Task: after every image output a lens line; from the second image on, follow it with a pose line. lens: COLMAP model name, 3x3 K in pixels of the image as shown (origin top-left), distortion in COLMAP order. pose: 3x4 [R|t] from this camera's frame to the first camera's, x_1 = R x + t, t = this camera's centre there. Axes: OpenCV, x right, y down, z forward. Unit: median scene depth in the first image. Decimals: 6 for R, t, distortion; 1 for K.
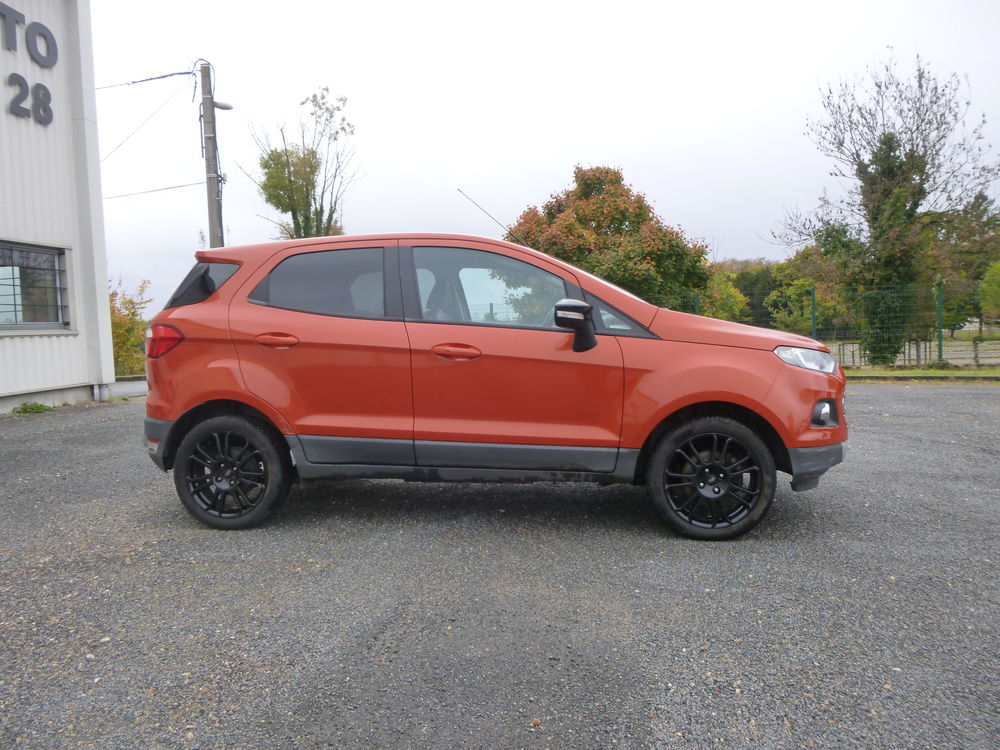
lens RADIAL K [[752.6, 0, 492.0], [0, 752.6, 369.5], [0, 0, 1]] dist [-0.051669, 0.028011]
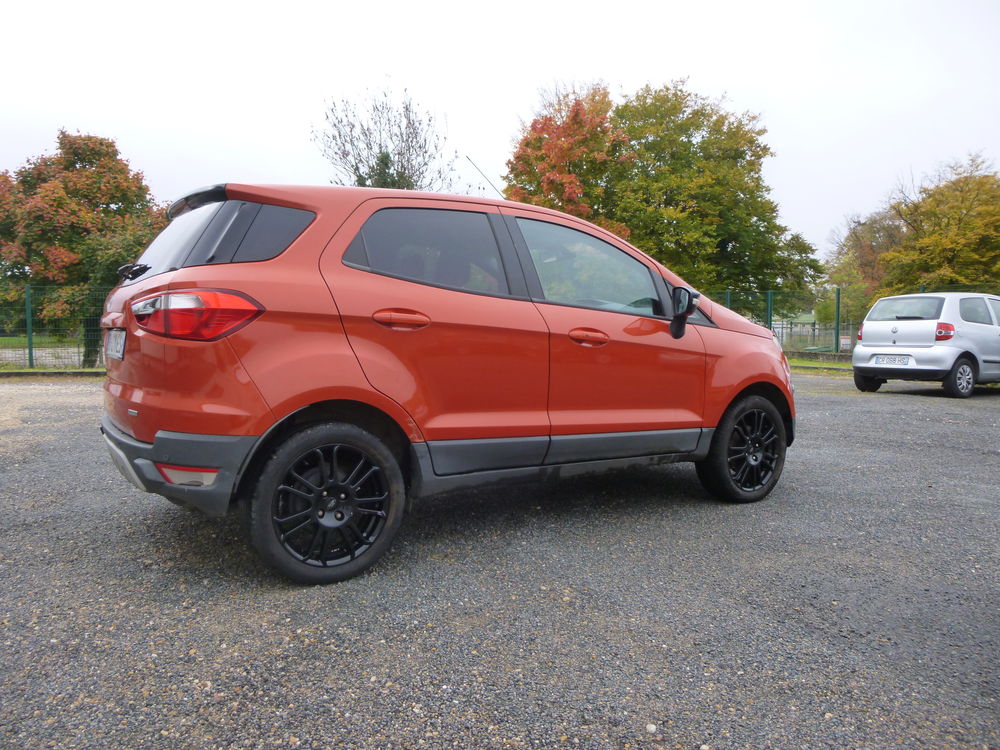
lens RADIAL K [[752.6, 0, 492.0], [0, 752.6, 369.5], [0, 0, 1]] dist [-0.051669, 0.028011]
pose [[0.743934, -0.014992, 0.668085, -0.286495], [0.012870, 0.999884, 0.008105, 0.002804], [-0.668129, 0.002569, 0.744041, 0.147528]]
